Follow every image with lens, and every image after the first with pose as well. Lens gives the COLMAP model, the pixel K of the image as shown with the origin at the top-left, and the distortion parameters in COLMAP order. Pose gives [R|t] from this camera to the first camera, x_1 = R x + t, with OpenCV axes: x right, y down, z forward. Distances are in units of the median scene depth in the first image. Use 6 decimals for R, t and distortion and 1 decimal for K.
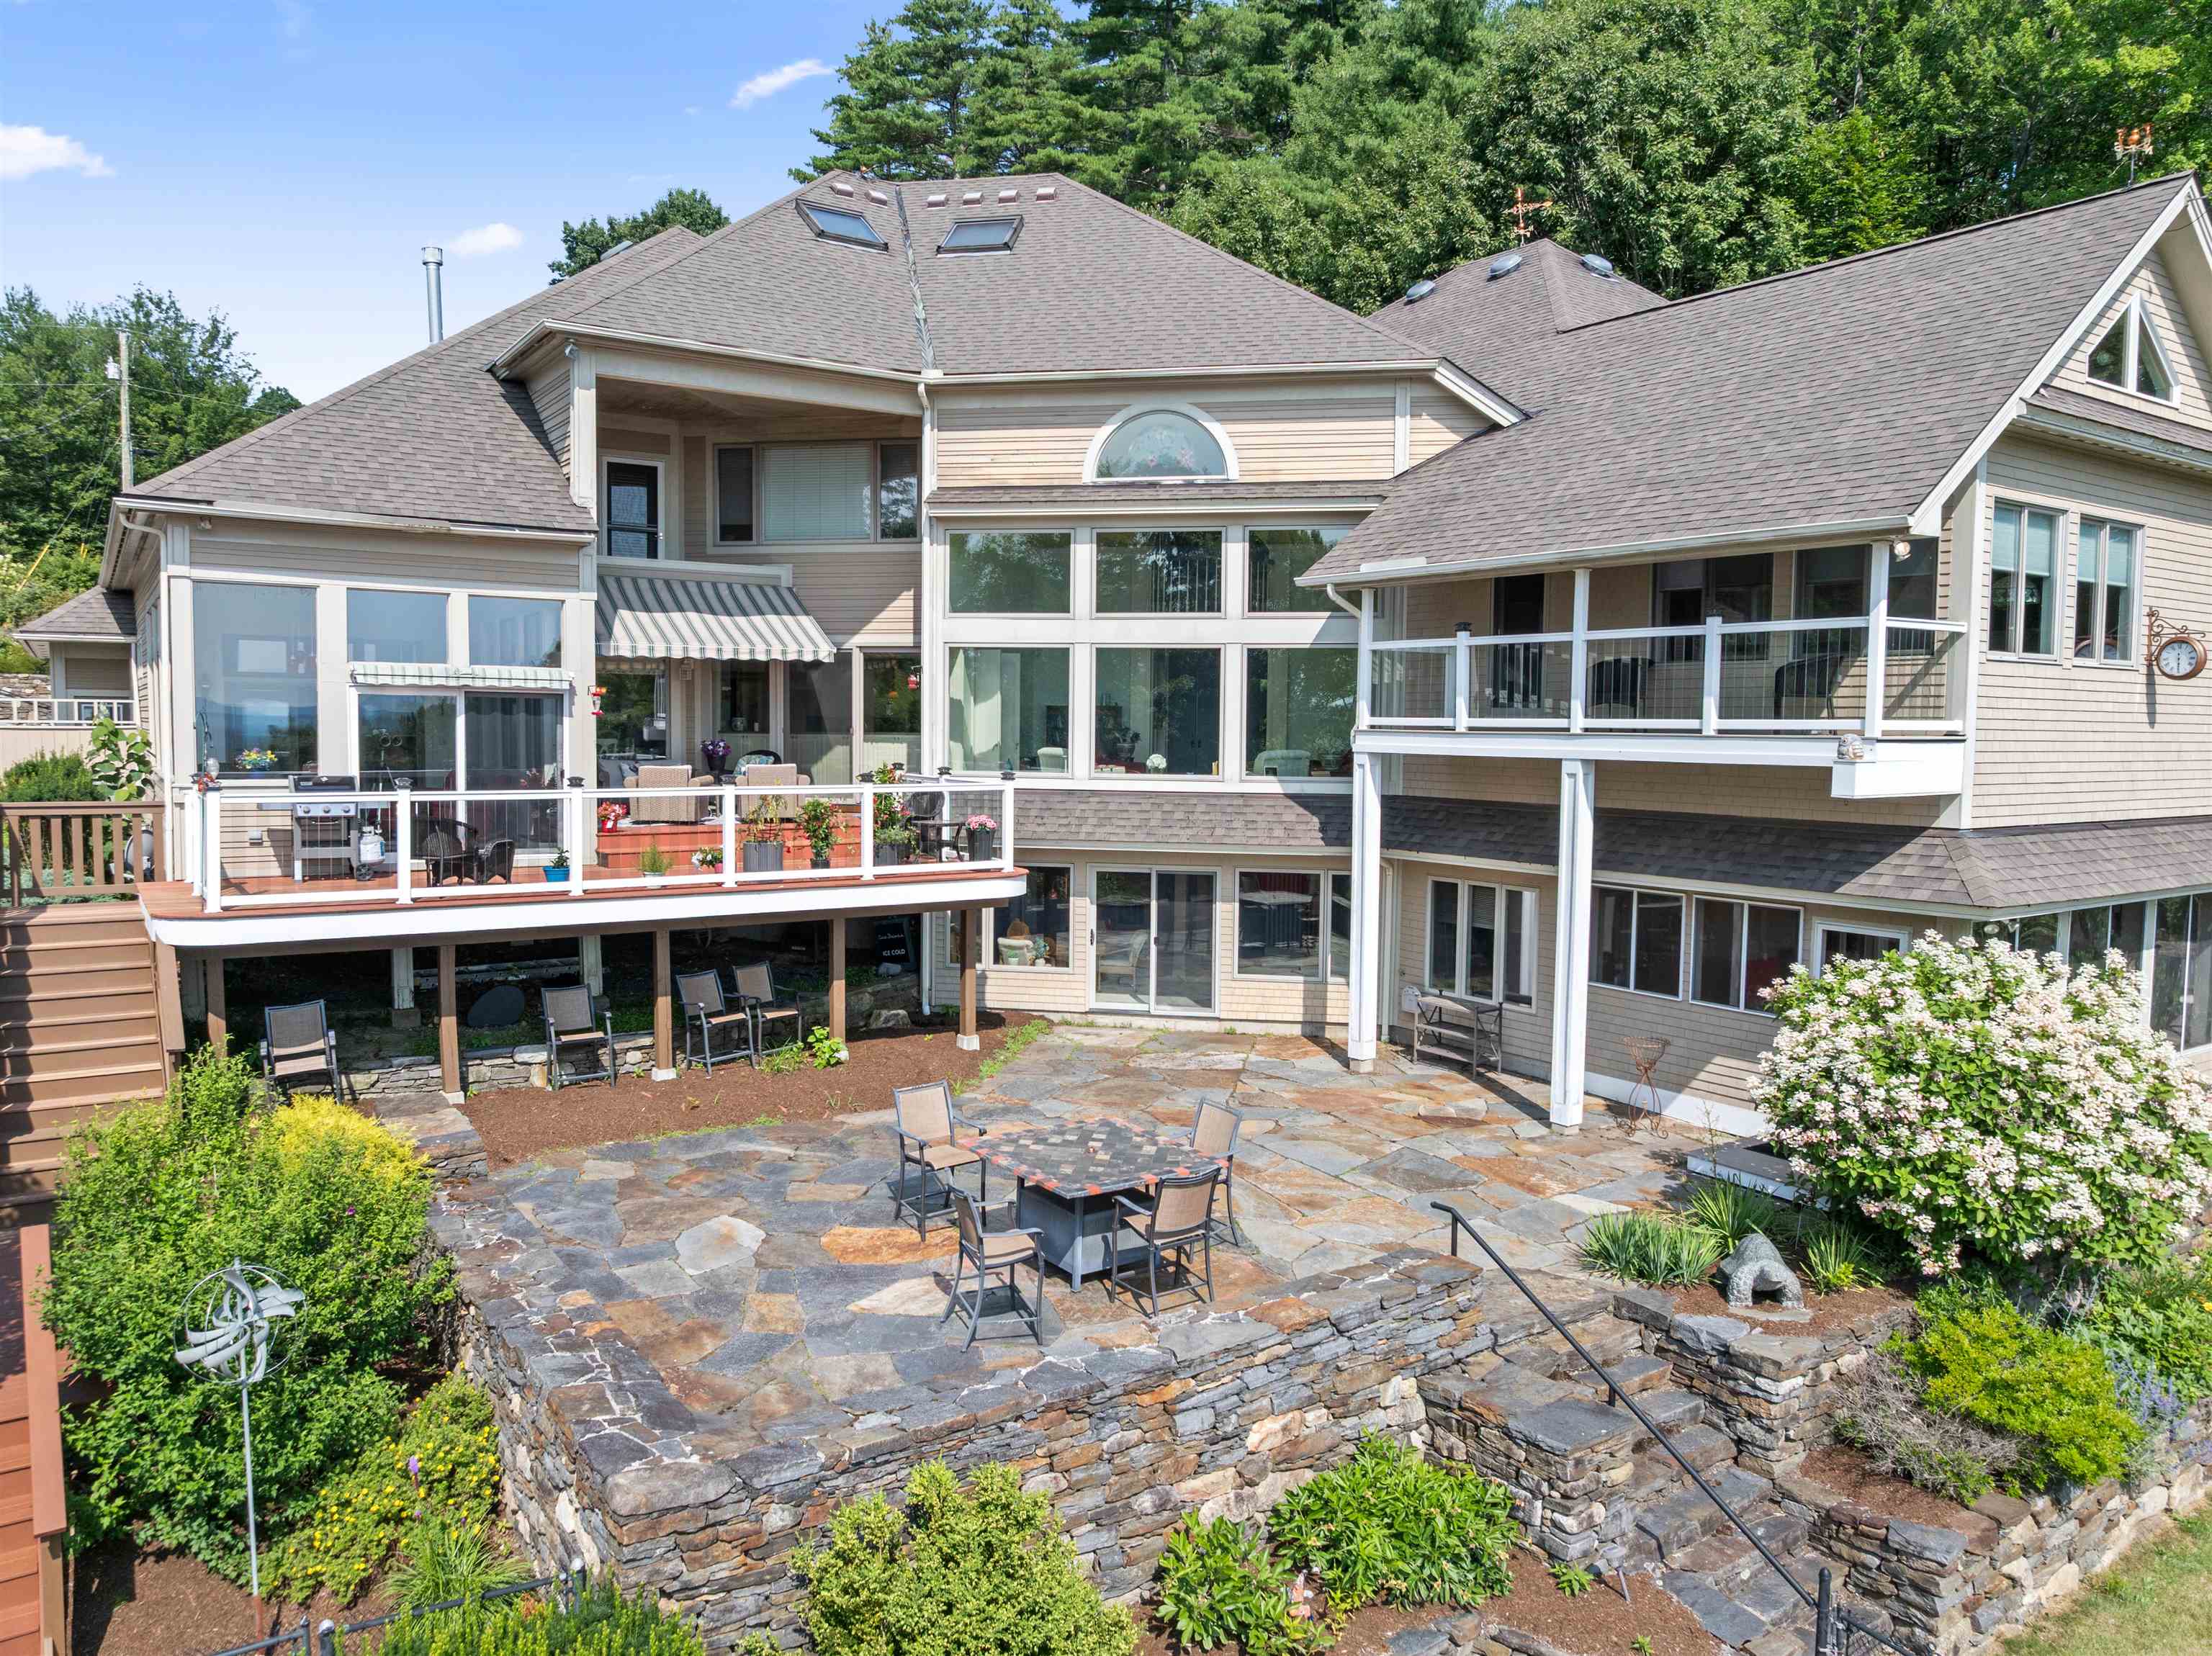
lens RADIAL K [[1565.0, 0, 1115.4], [0, 1565.0, 829.2], [0, 0, 1]] dist [-0.008704, -0.002618]
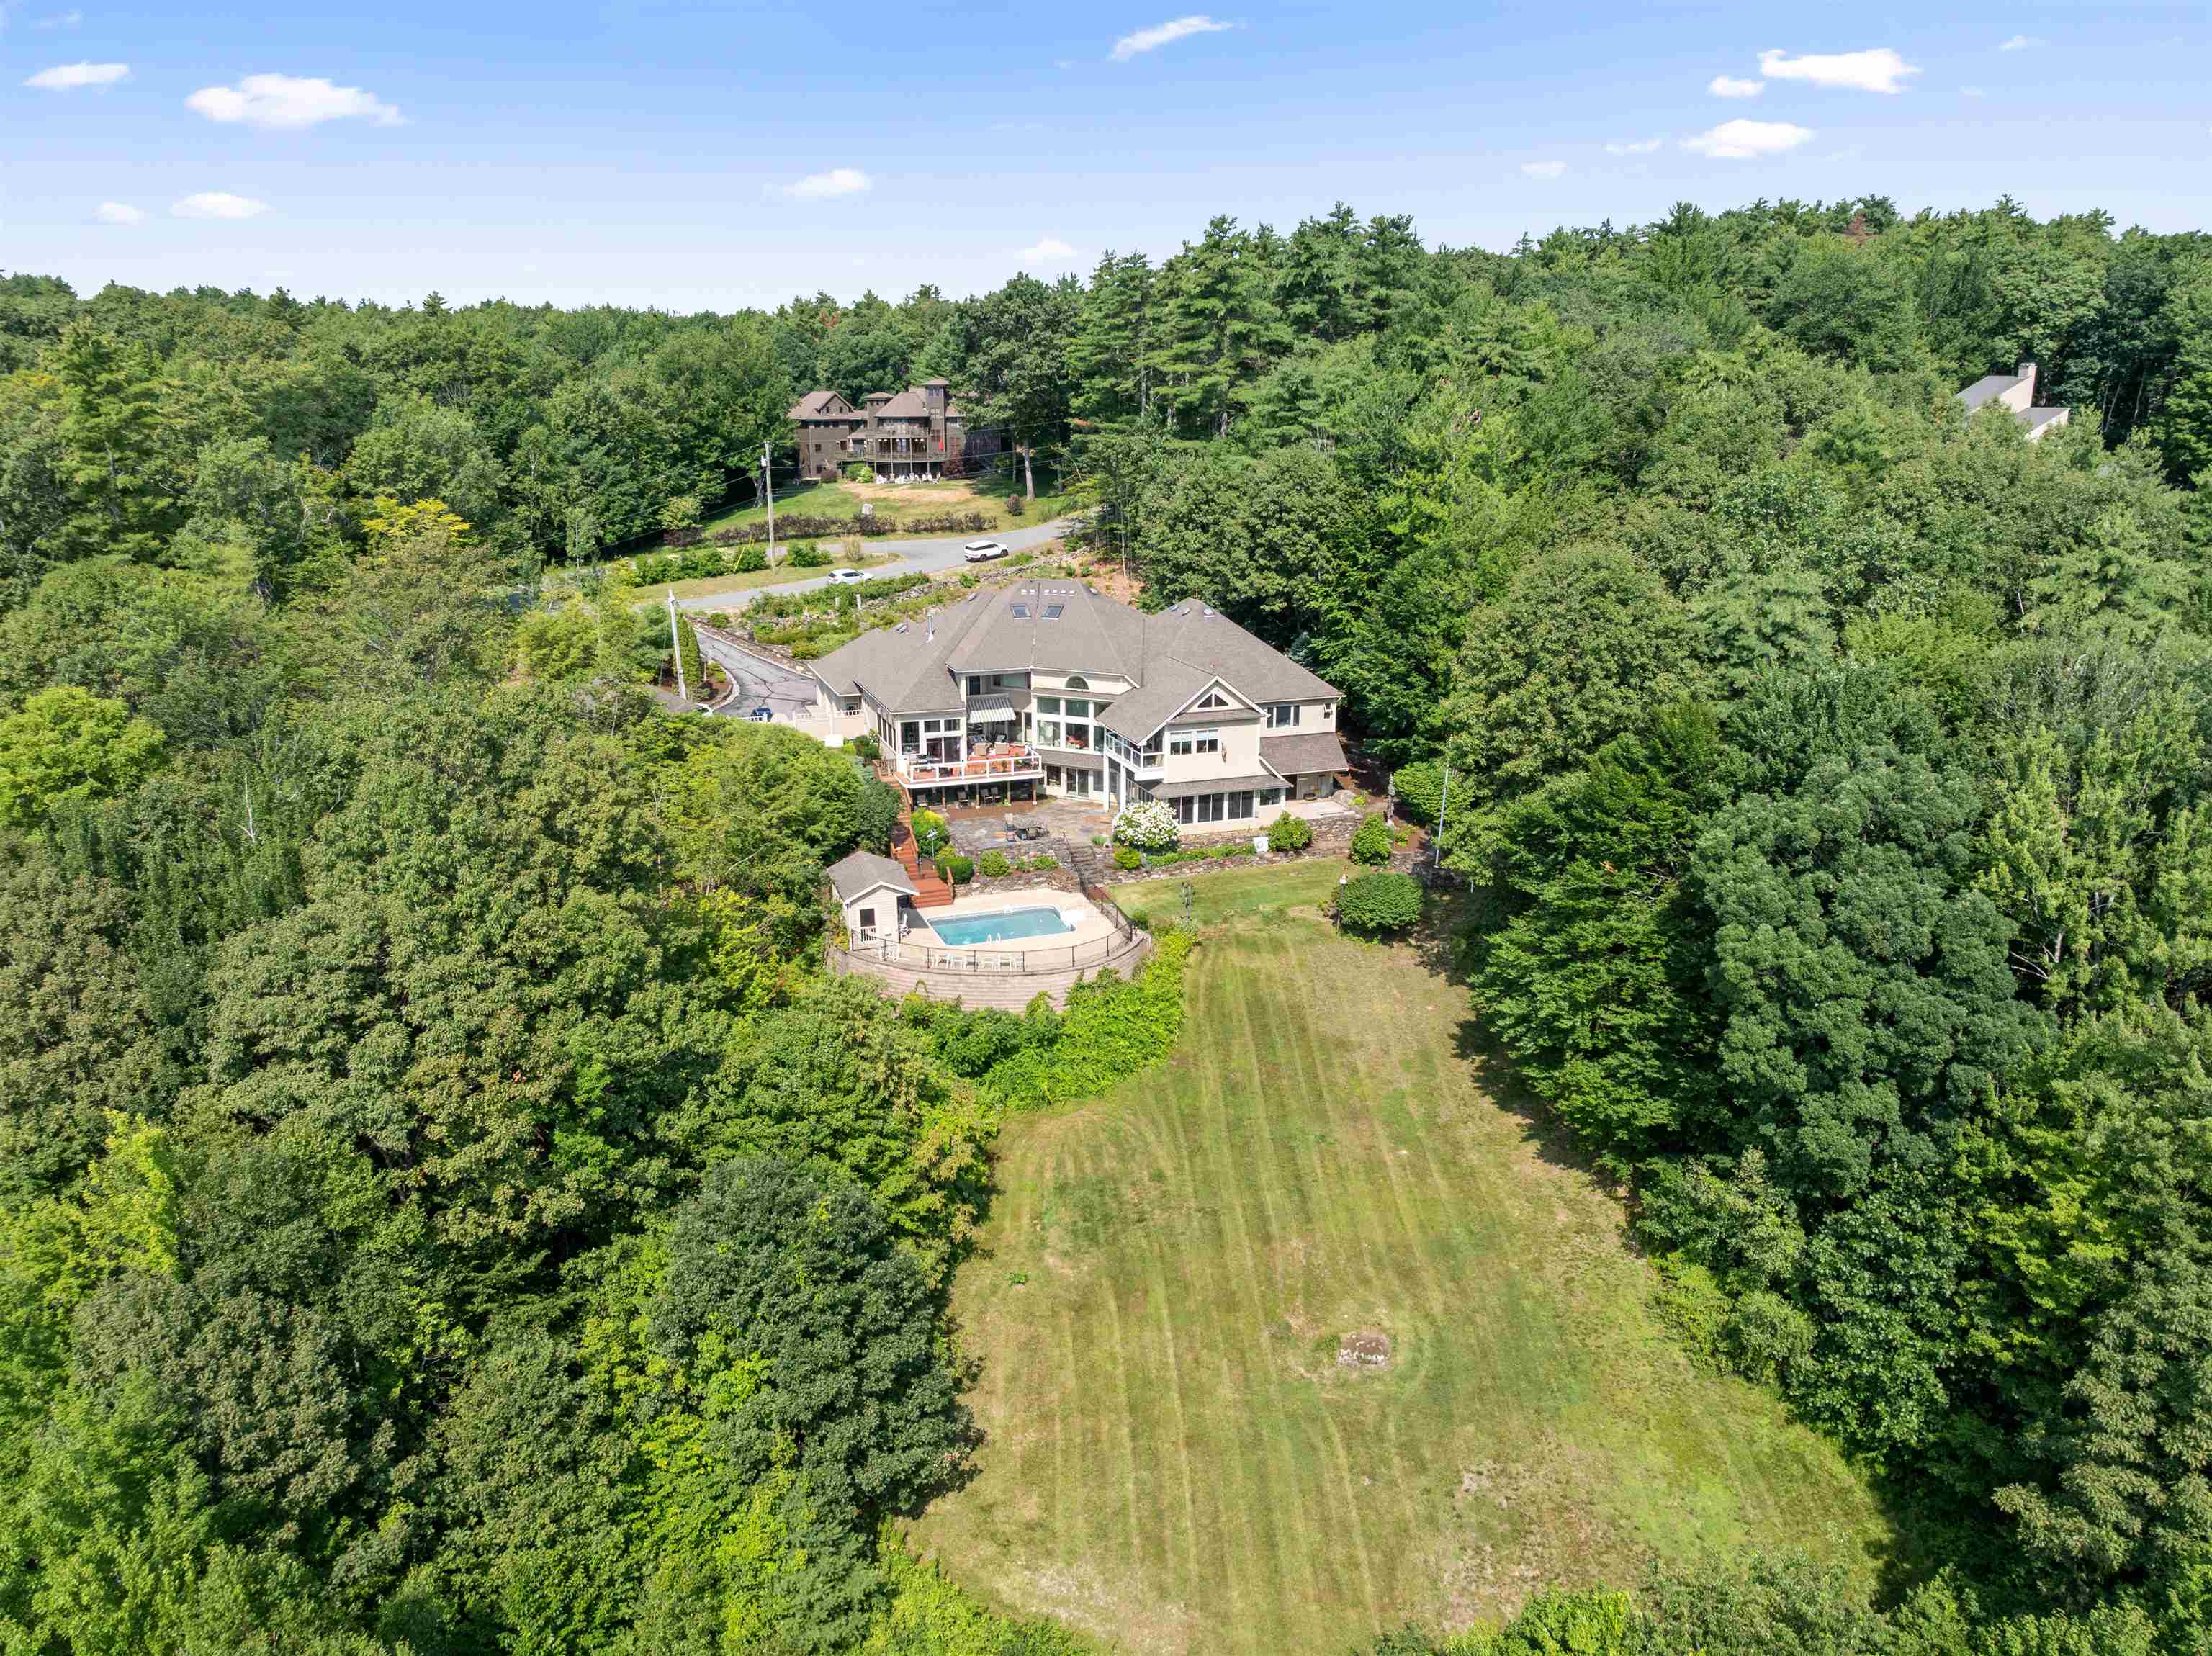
lens RADIAL K [[1565.0, 0, 1115.4], [0, 1565.0, 829.2], [0, 0, 1]] dist [-0.008704, -0.002618]
pose [[0.971776, 0.050320, -0.230478, 1.272505], [-0.001000, 0.977856, 0.209277, -0.807666], [0.235905, -0.203140, 0.950307, -3.628116]]
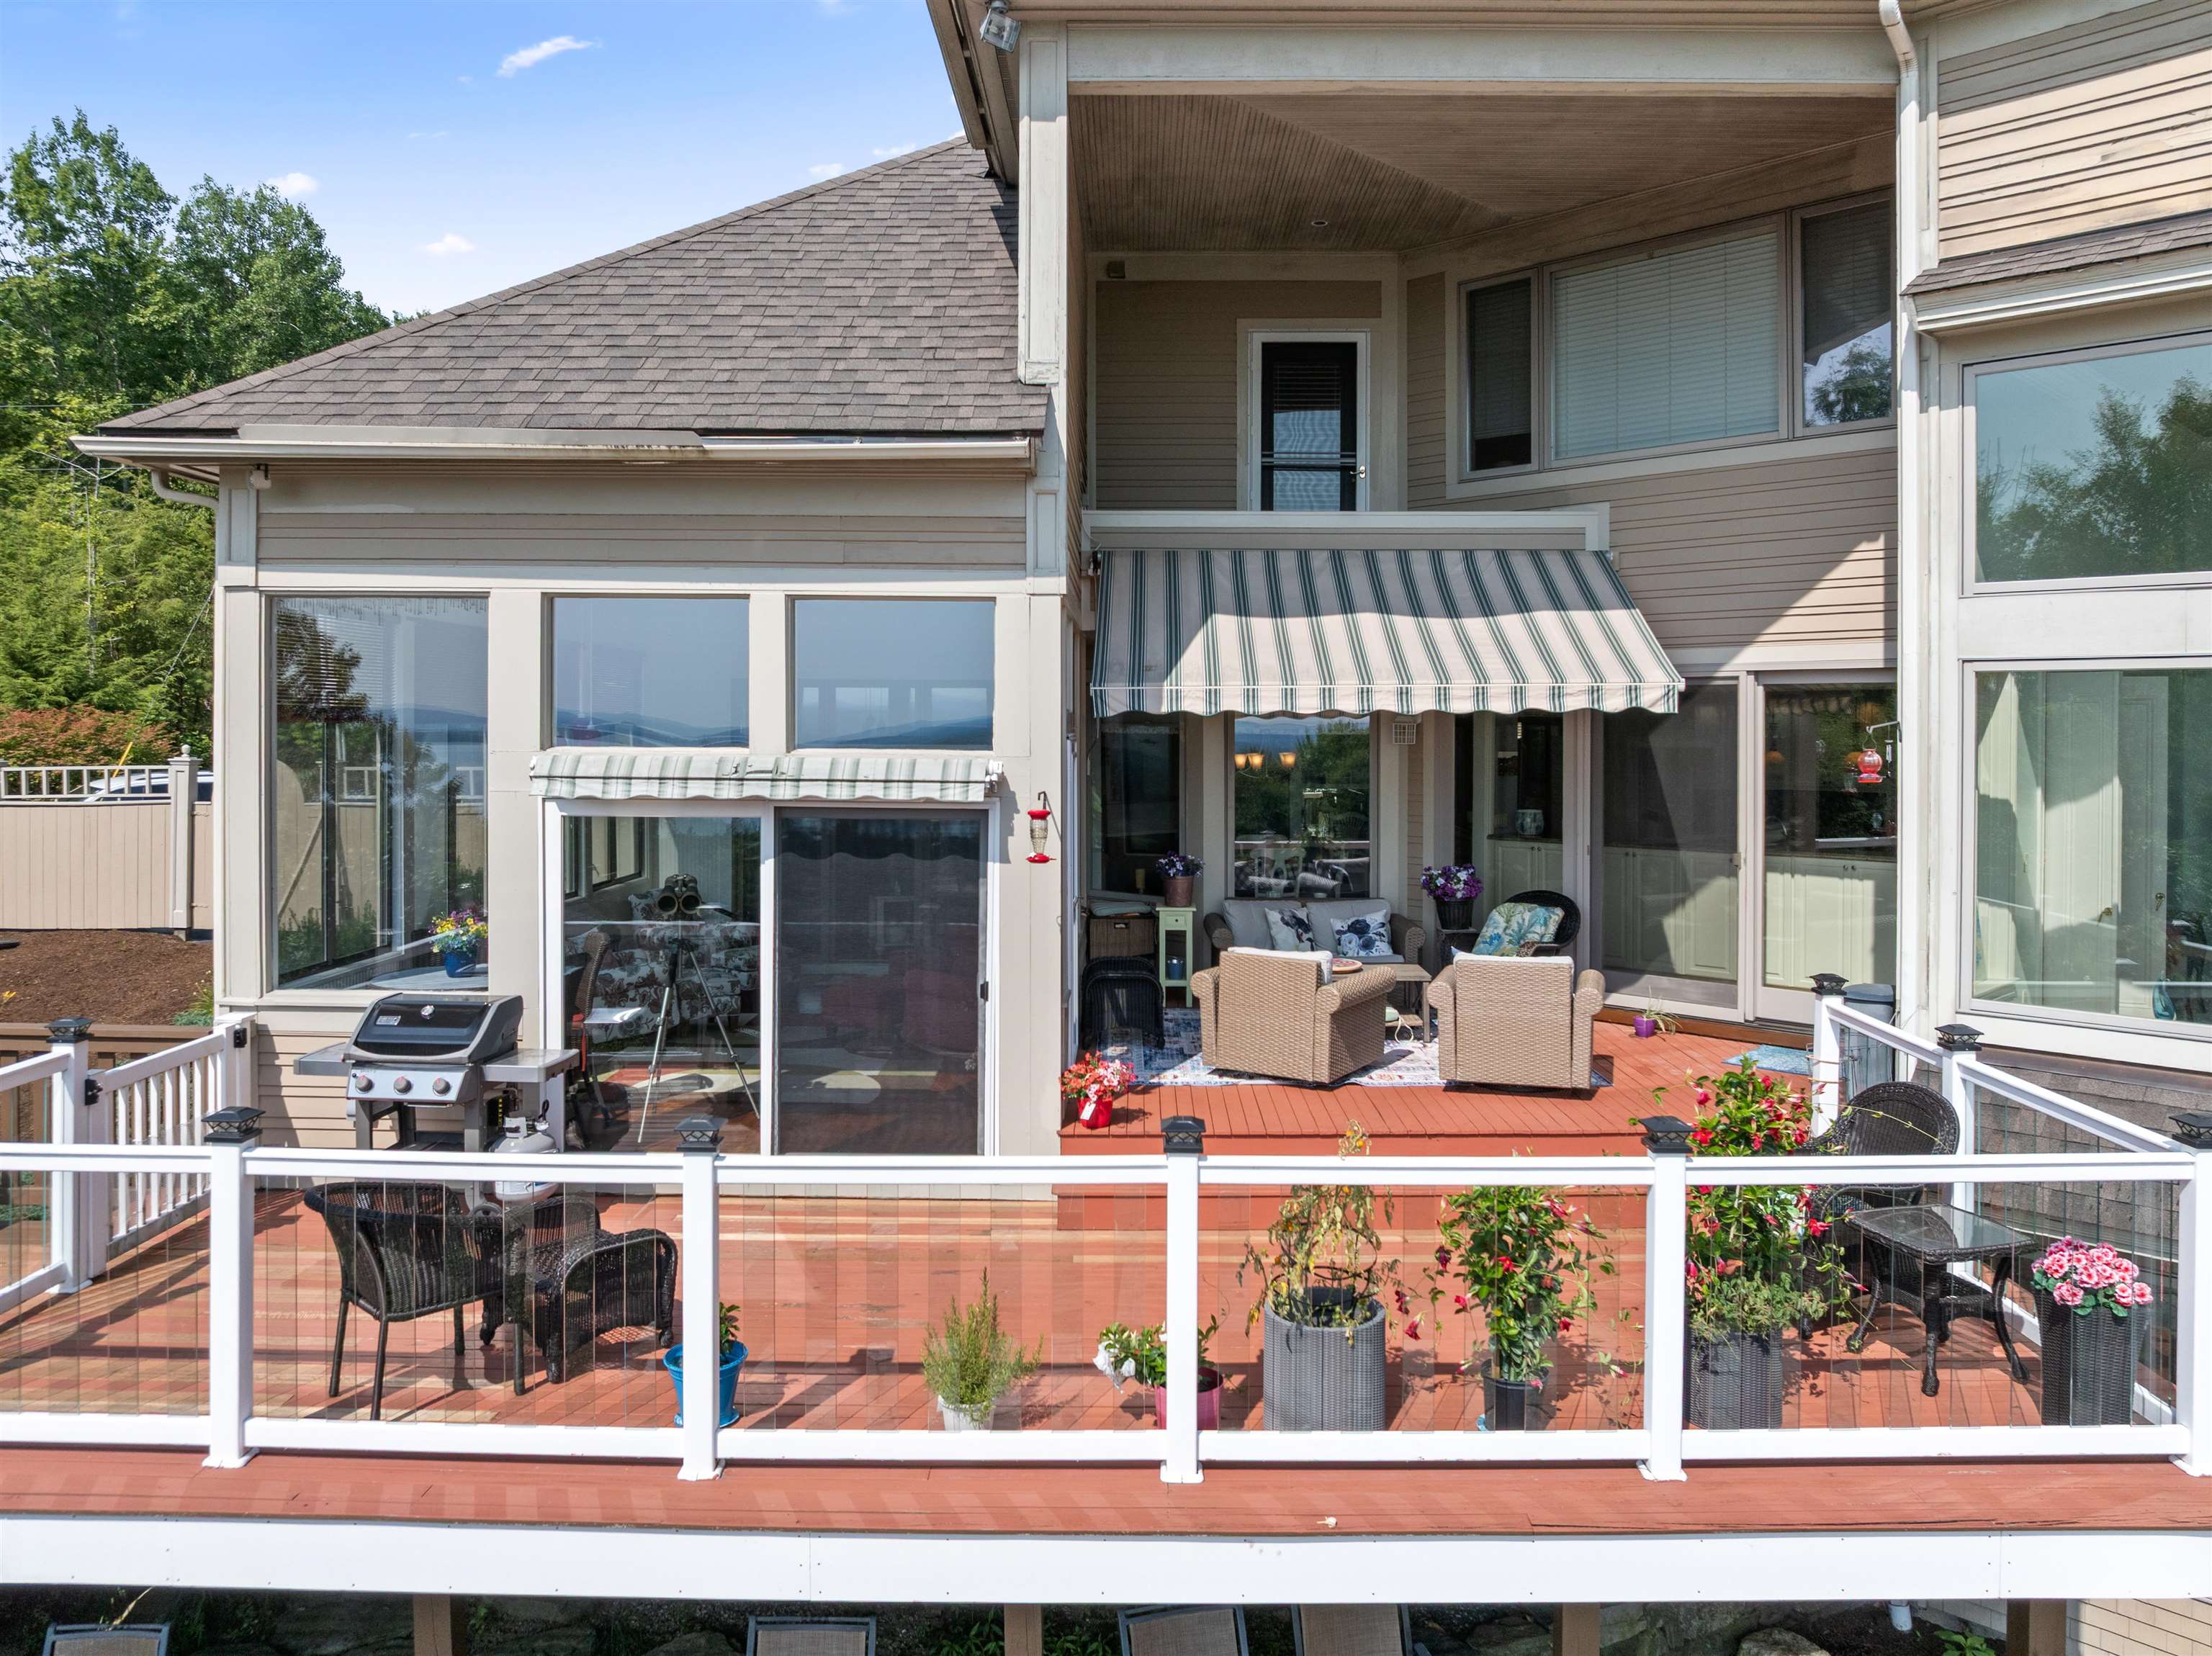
lens RADIAL K [[1600.7, 0, 1108.4], [0, 1600.7, 735.1], [0, 0, 1]] dist [-0.041630, -0.001489]
pose [[0.821109, -0.005956, -0.570740, -0.062325], [-0.032067, 0.997885, -0.056548, -0.074753], [0.569869, 0.064734, 0.819182, 0.585132]]
